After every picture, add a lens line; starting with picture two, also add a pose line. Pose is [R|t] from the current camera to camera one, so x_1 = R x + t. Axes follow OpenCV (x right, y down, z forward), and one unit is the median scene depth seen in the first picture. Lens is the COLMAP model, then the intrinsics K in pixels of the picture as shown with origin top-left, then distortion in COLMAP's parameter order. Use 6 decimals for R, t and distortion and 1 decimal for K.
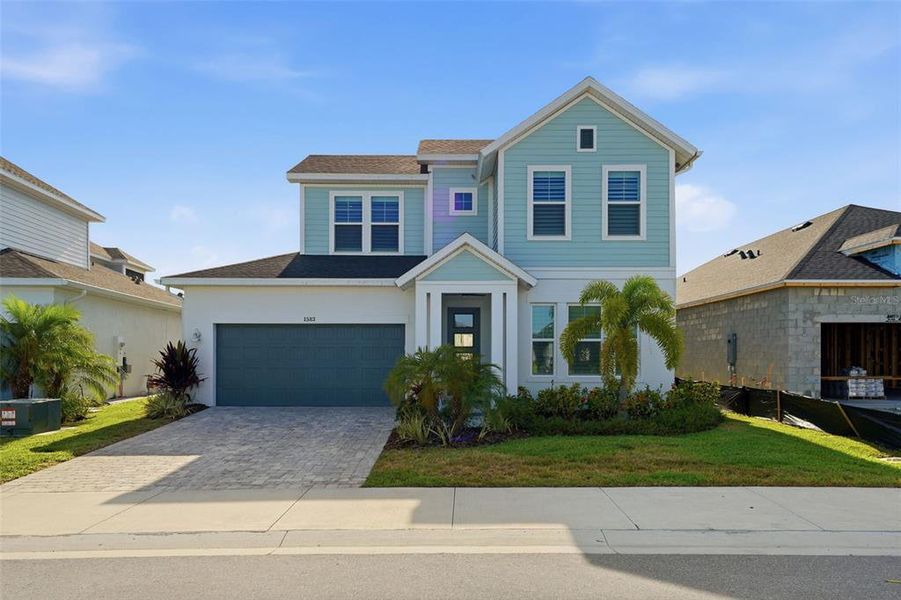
lens RADIAL K [[595.8, 0, 452.0], [0, 595.8, 365.6], [0, 0, 1]] dist [0.018757, -0.011370]
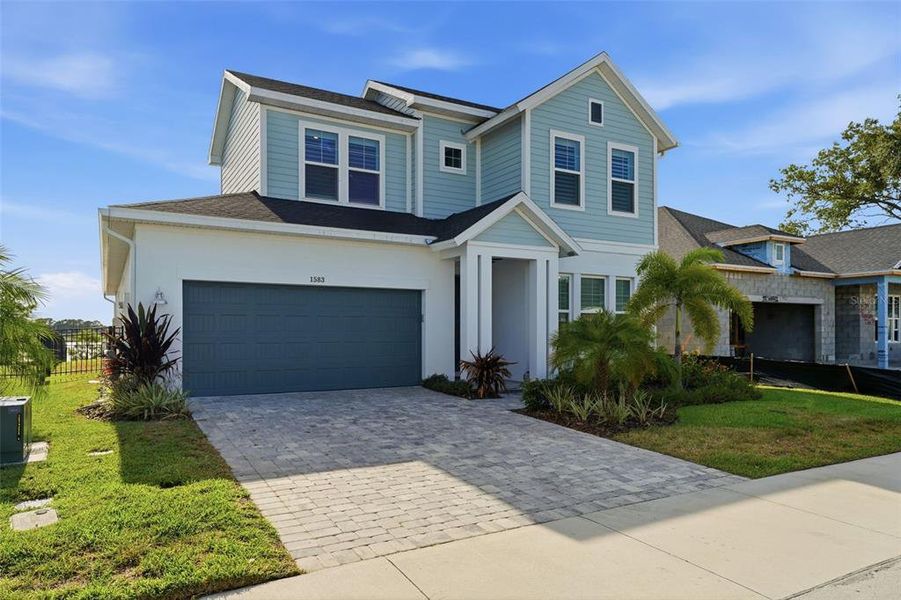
lens RADIAL K [[595.8, 0, 447.7], [0, 595.8, 336.9], [0, 0, 1]] dist [0.018757, -0.011370]
pose [[0.872046, -0.004710, 0.489401, -0.472392], [0.010480, 0.999904, -0.009052, 0.006092], [-0.489311, 0.013023, 0.872012, 0.236332]]
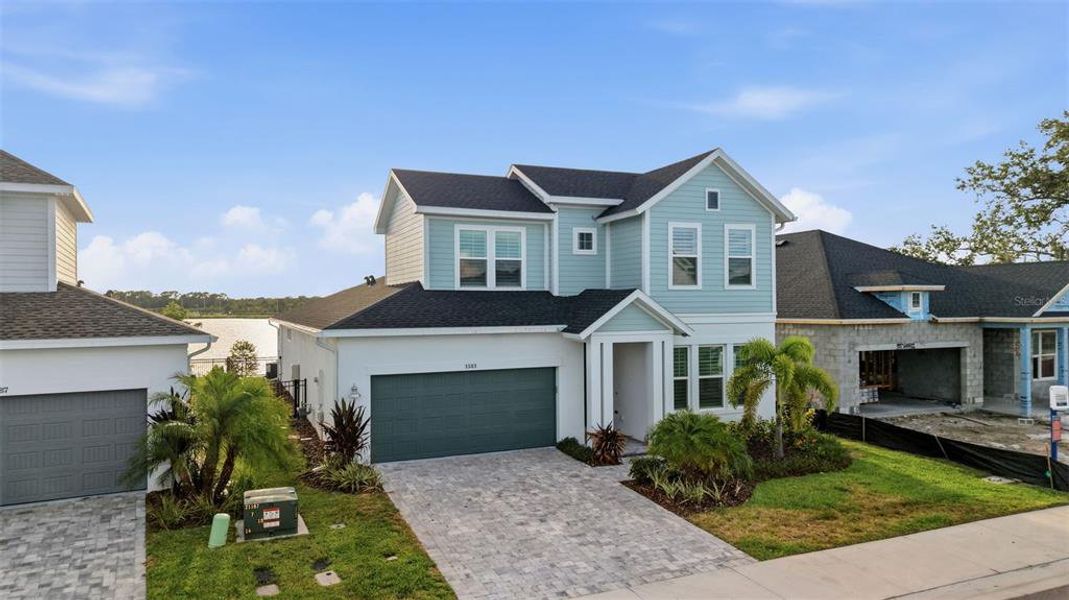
lens RADIAL K [[700.7, 0, 530.5], [0, 700.7, 317.3], [0, 0, 1]] dist [0.036811, -0.043897]
pose [[0.924405, -0.014405, 0.381141, -0.583620], [0.014925, 0.999887, 0.001591, -0.158453], [-0.381121, 0.004218, 0.924515, -0.097402]]
